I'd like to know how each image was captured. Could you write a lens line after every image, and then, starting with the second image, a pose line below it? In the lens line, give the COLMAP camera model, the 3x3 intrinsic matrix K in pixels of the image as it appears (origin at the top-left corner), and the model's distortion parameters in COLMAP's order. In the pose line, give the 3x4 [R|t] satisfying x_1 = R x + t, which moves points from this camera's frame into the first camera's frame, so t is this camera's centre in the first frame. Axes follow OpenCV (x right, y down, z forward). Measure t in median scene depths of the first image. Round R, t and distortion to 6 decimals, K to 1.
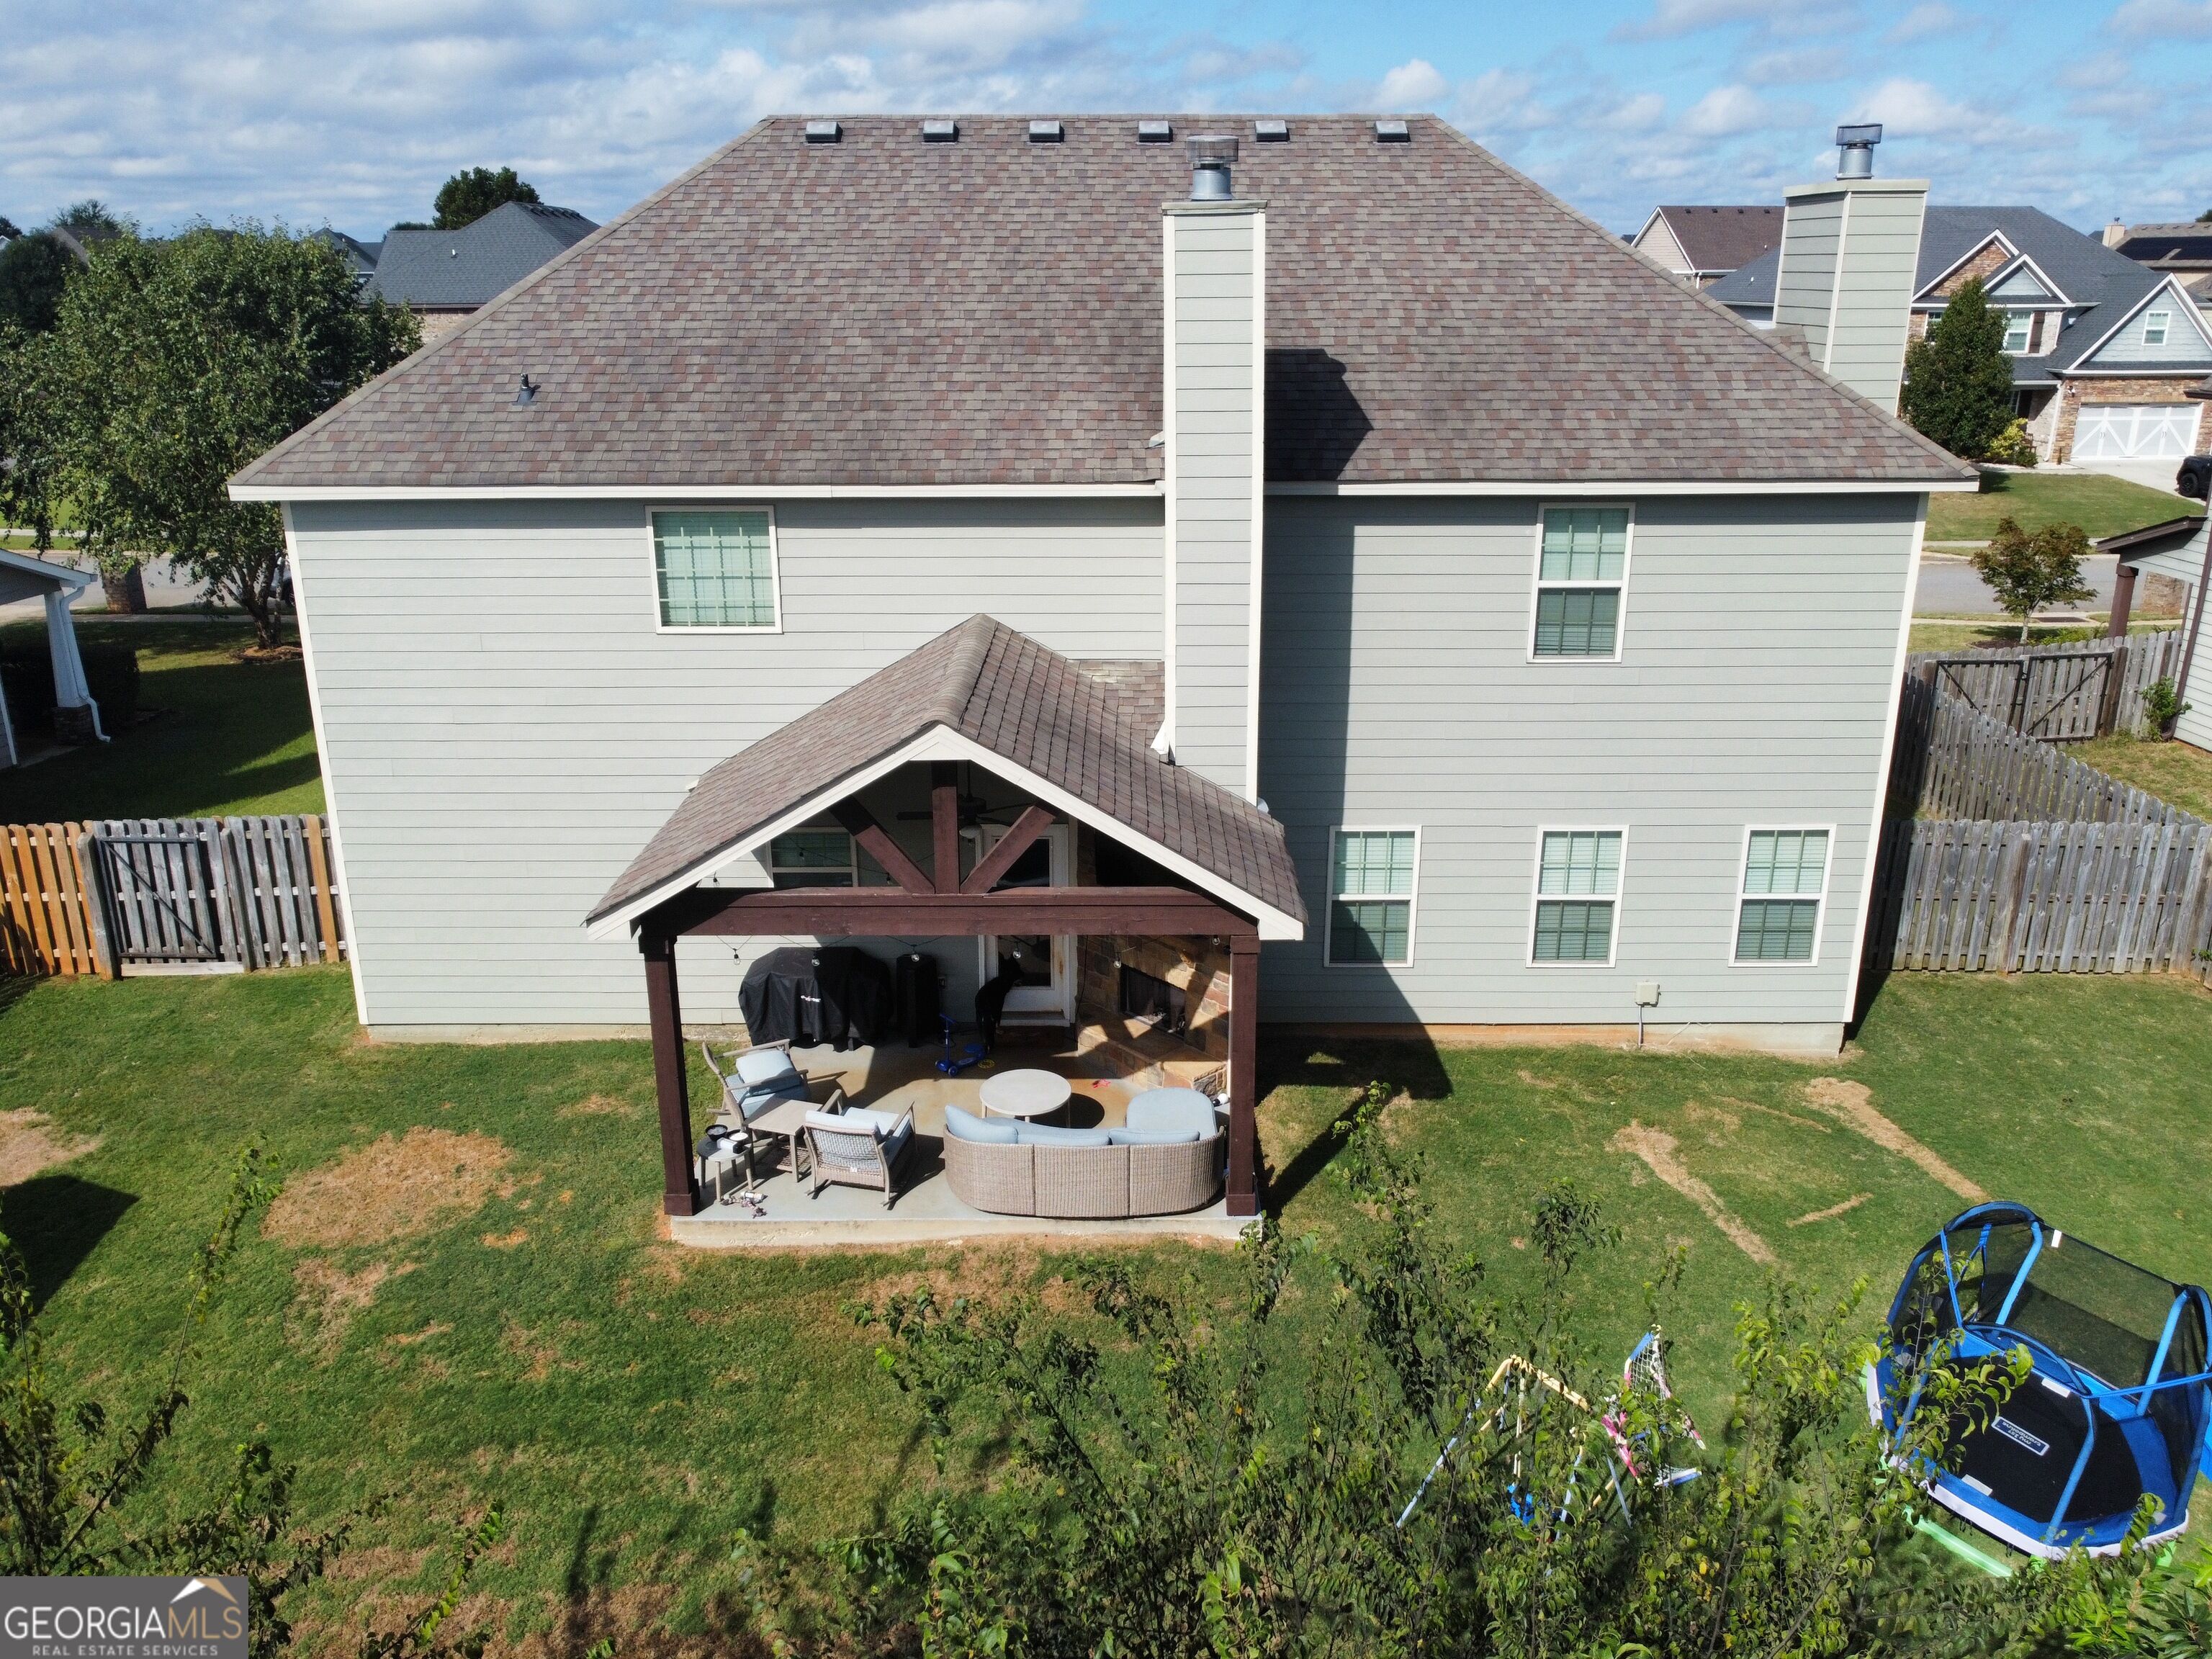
lens RADIAL K [[1673.3, 0, 1106.0], [0, 1673.3, 829.5], [0, 0, 1]] dist [-0.006971, -0.005601]
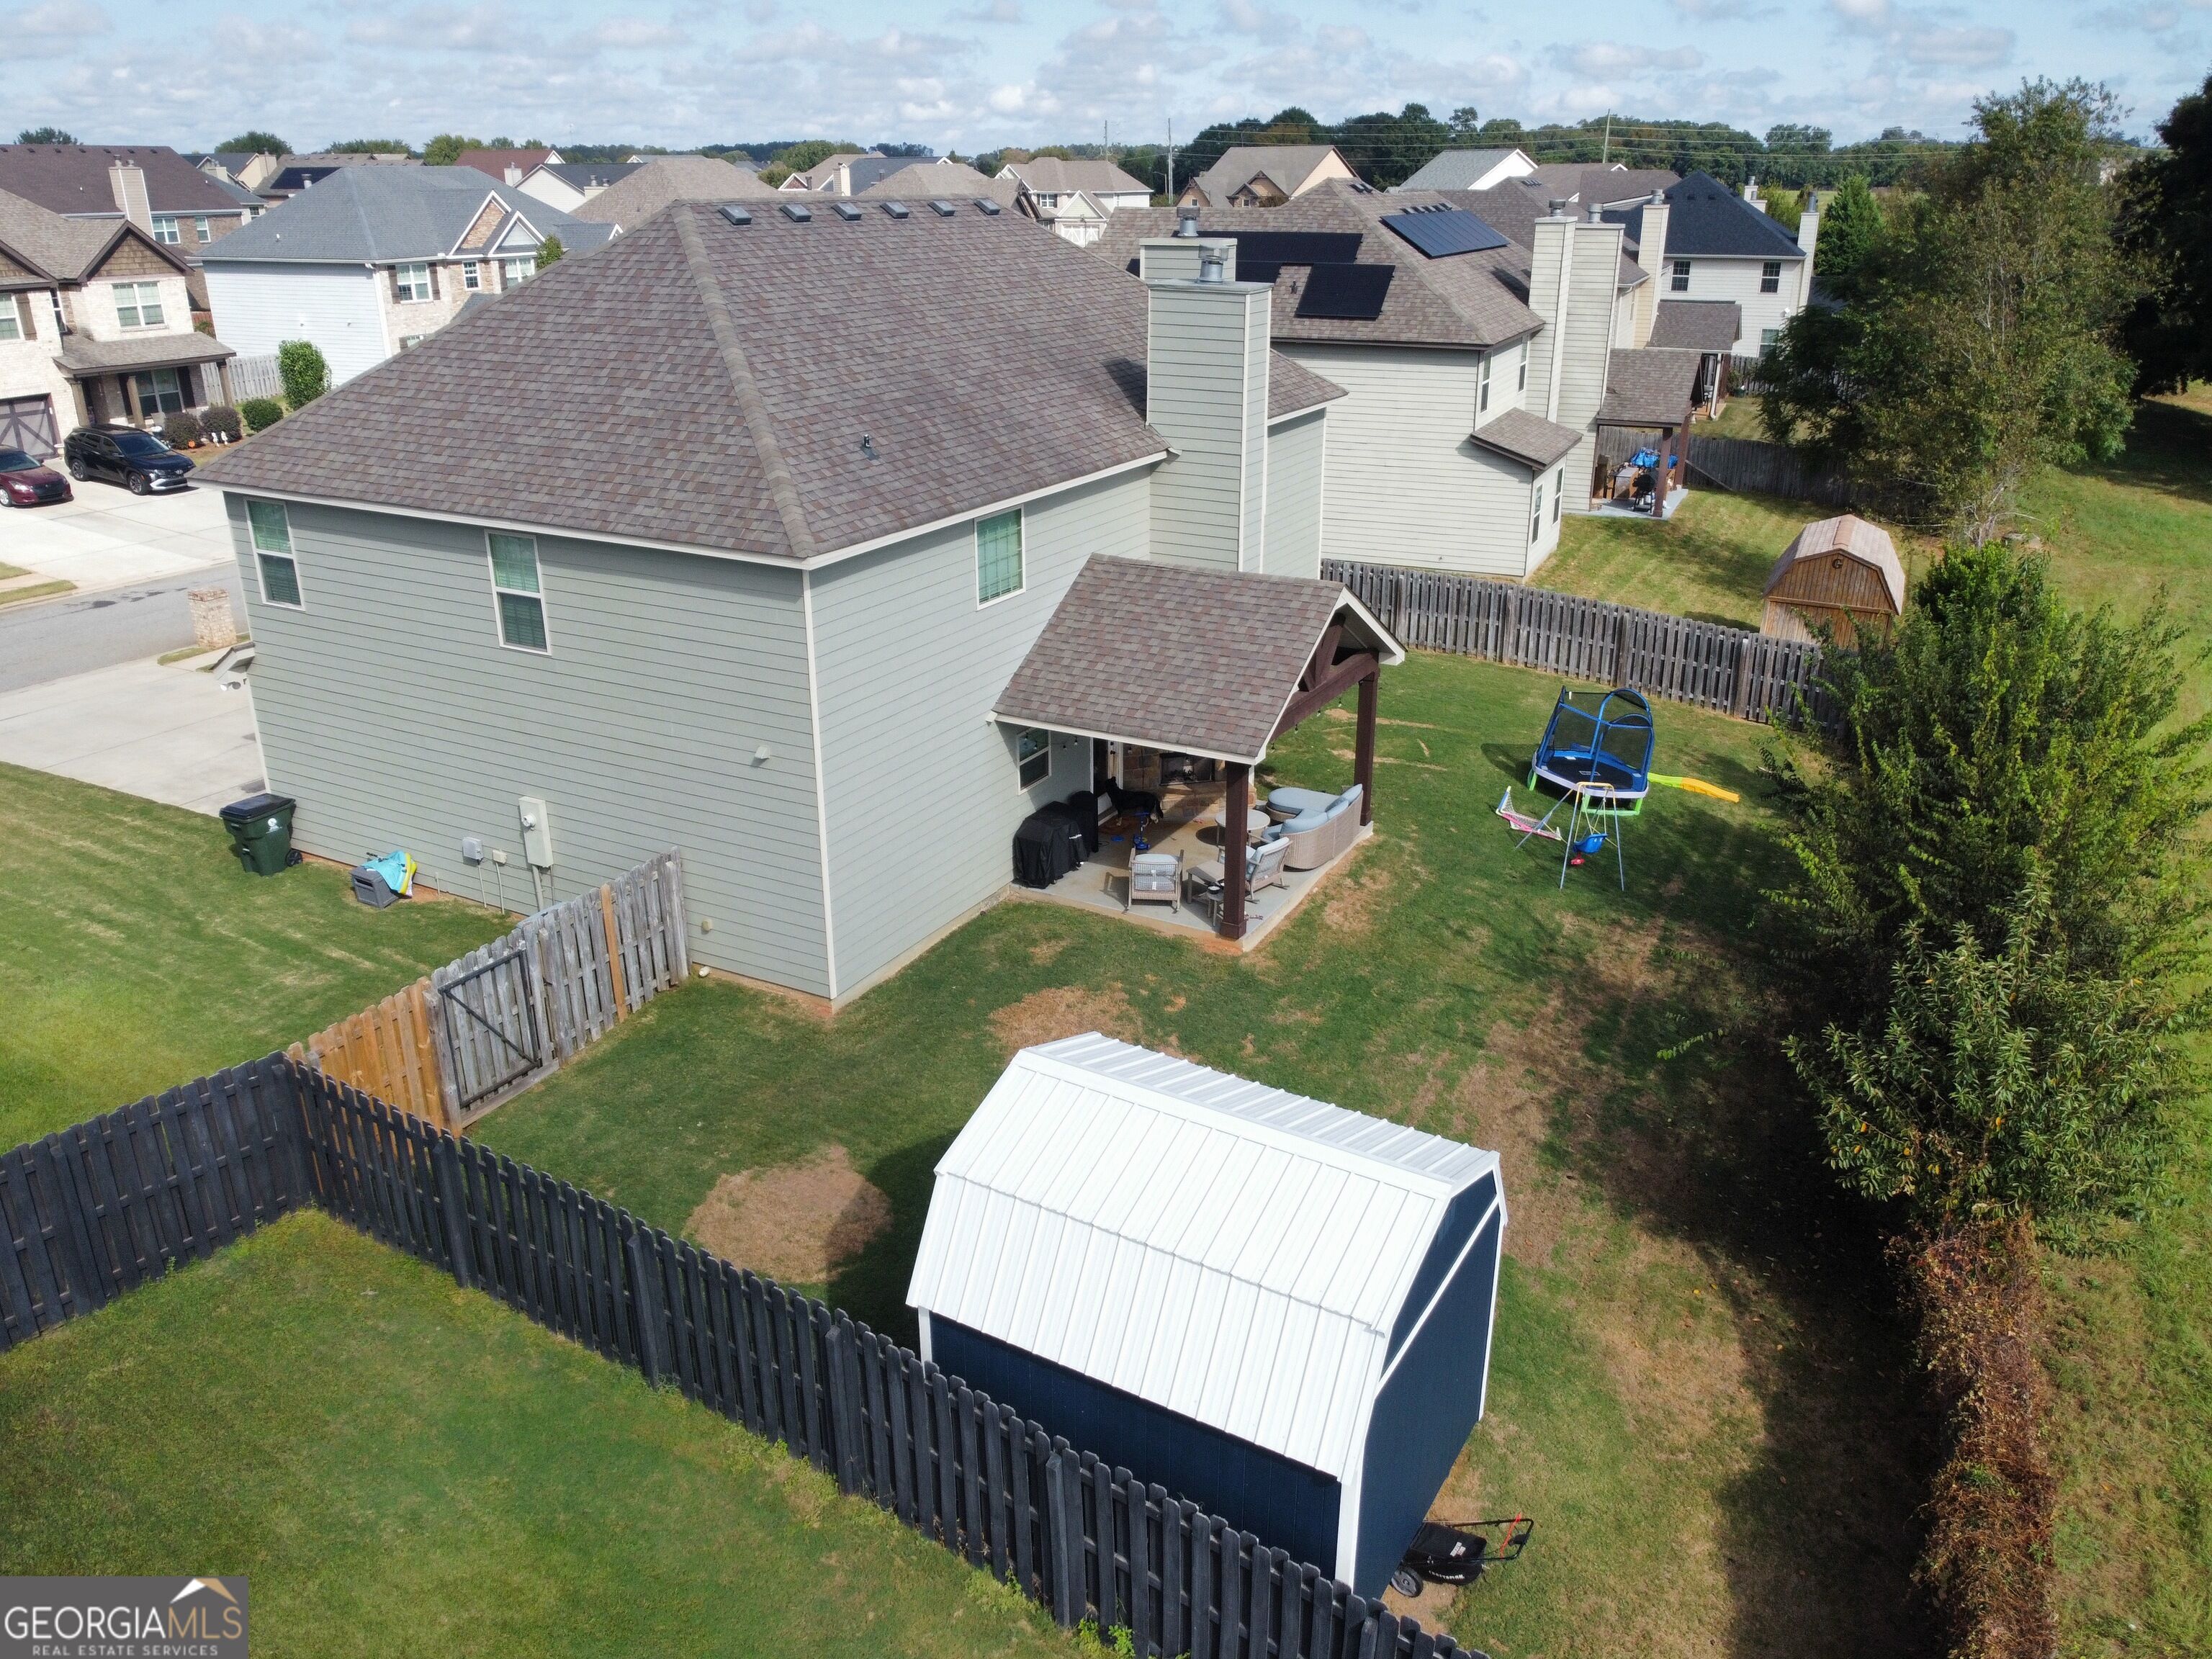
lens RADIAL K [[1637.4, 0, 1106.0], [0, 1637.4, 829.5], [0, 0, 1]] dist [0.004022, -0.003291]
pose [[0.470146, -0.319223, 0.822836, -1.388657], [0.270879, 0.939493, 0.209707, -0.204492], [-0.839992, 0.124296, 0.528170, 0.229598]]
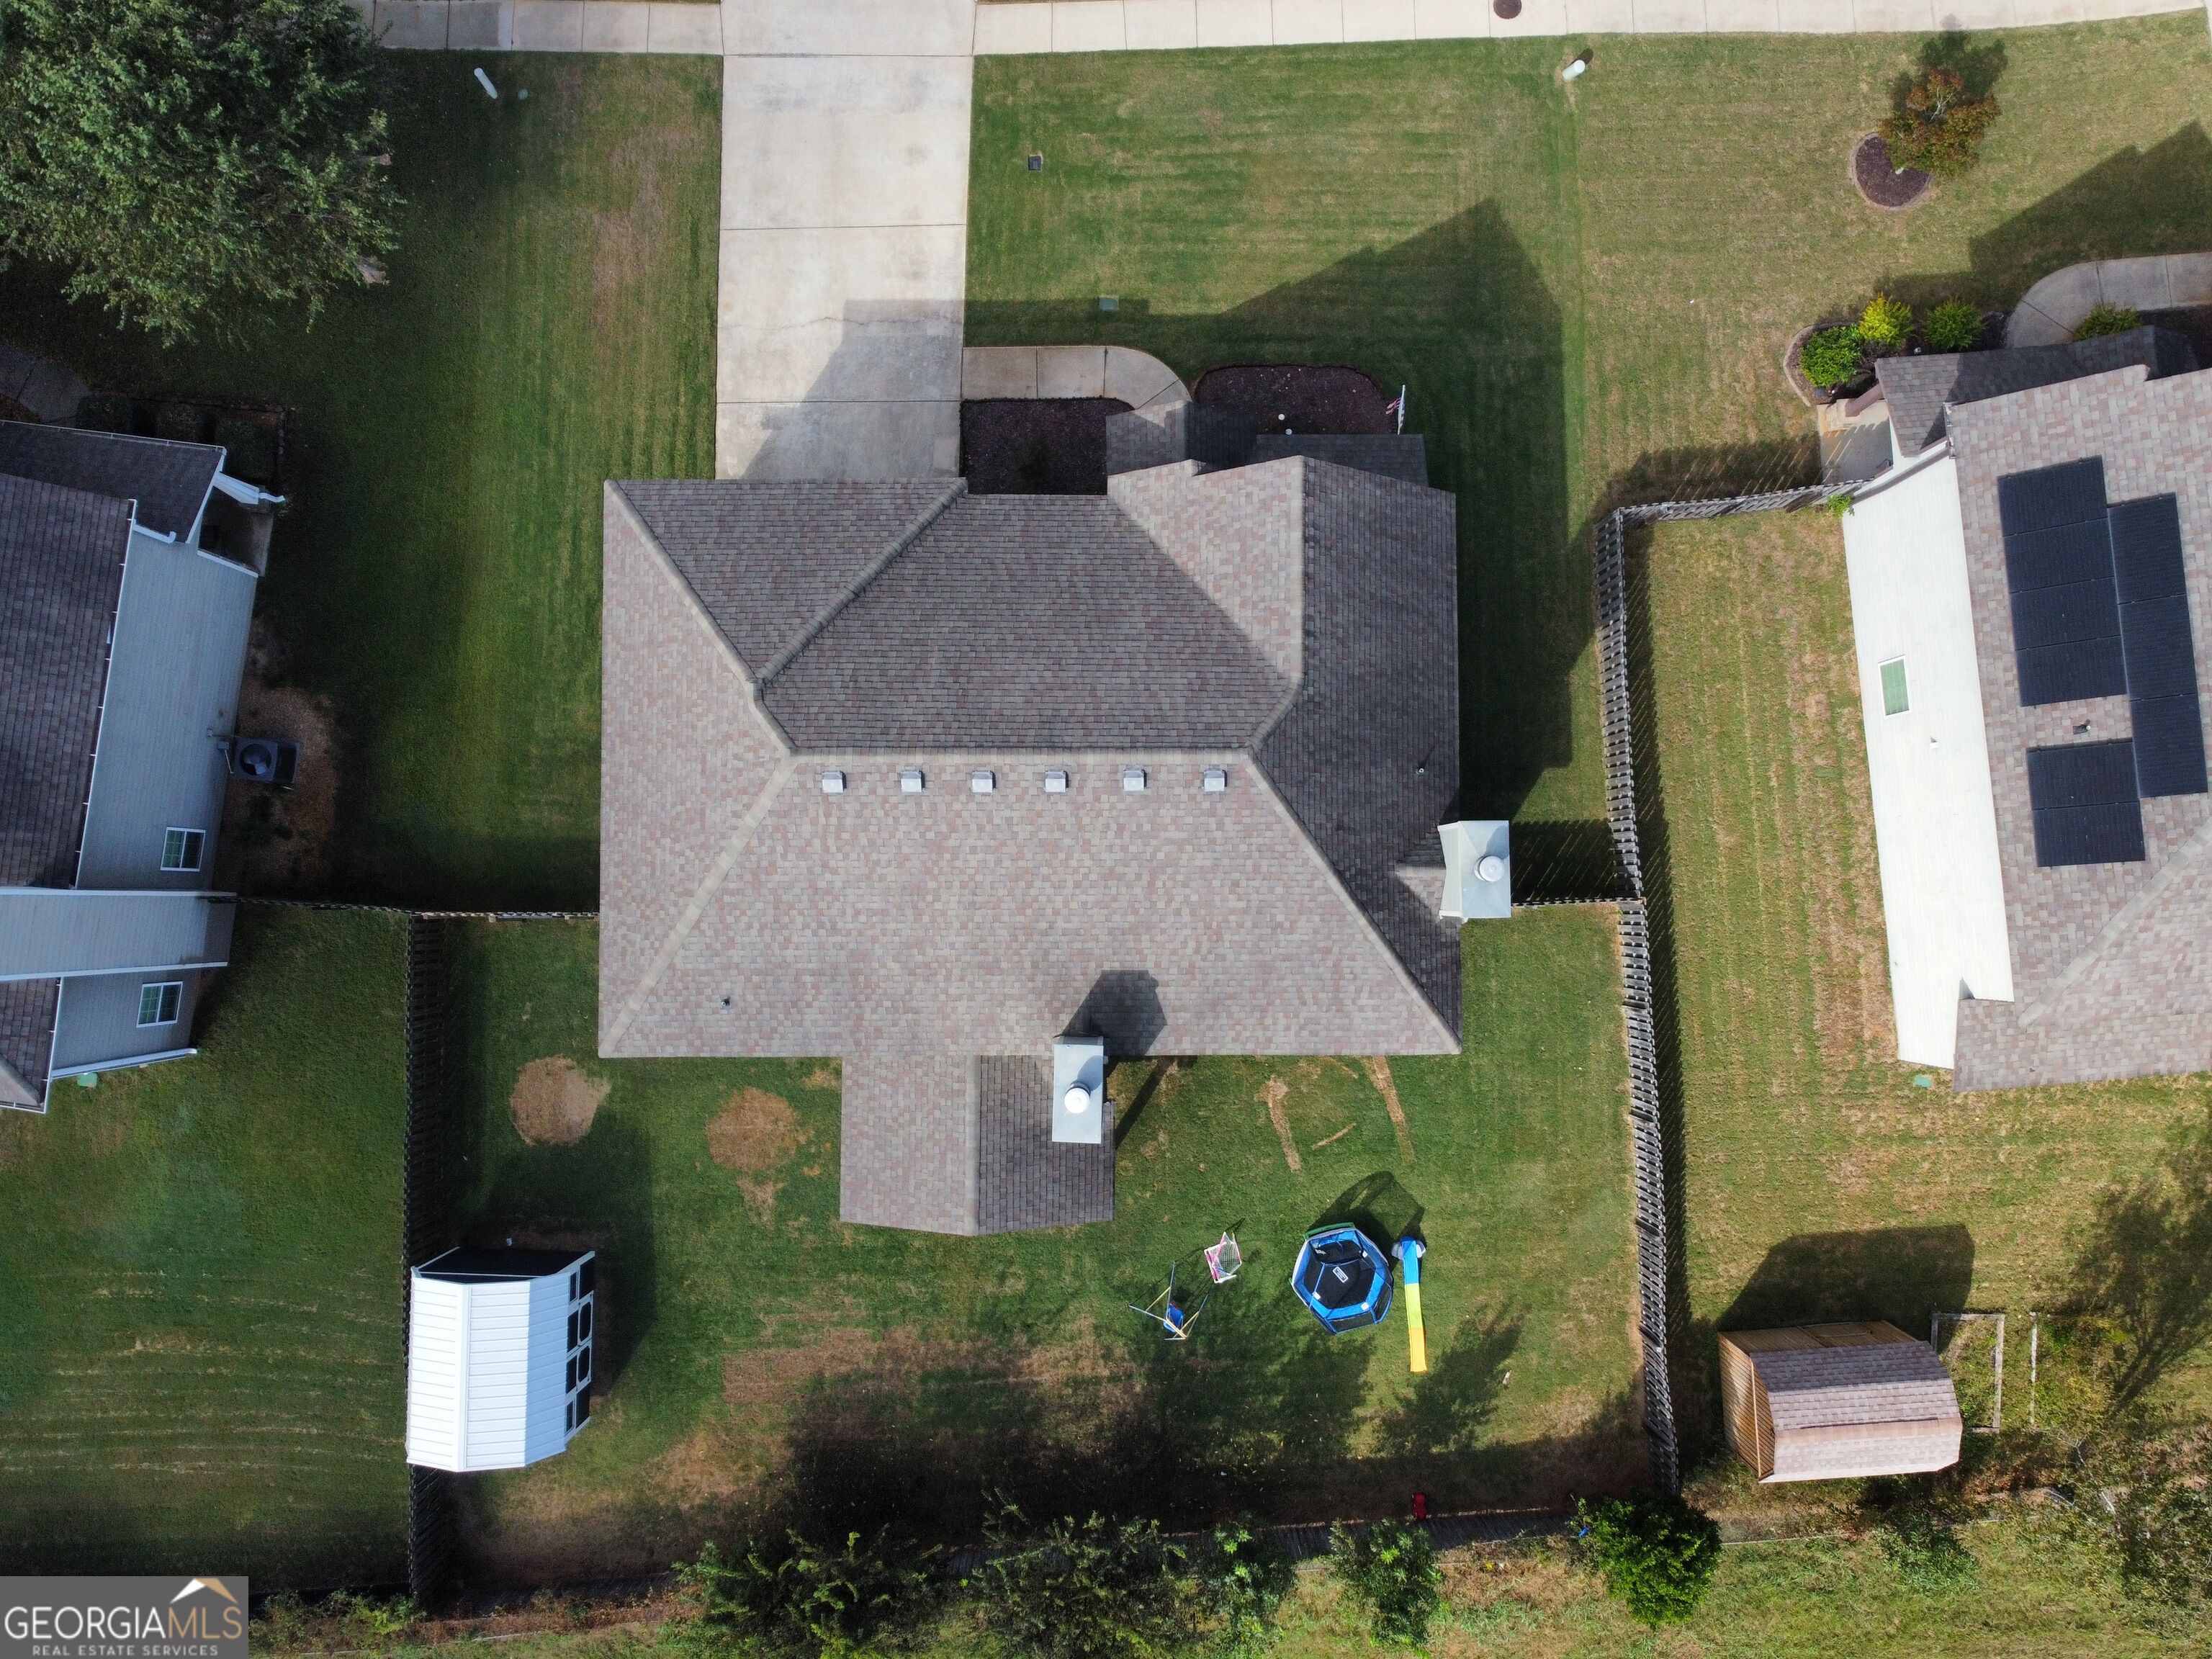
lens RADIAL K [[1637.4, 0, 1106.0], [0, 1637.4, 829.5], [0, 0, 1]] dist [0.004022, -0.003291]
pose [[0.999991, -0.002289, 0.003439, 0.079660], [-0.002359, 0.366917, 0.930251, -2.050186], [-0.003391, -0.930251, 0.366909, 0.492286]]
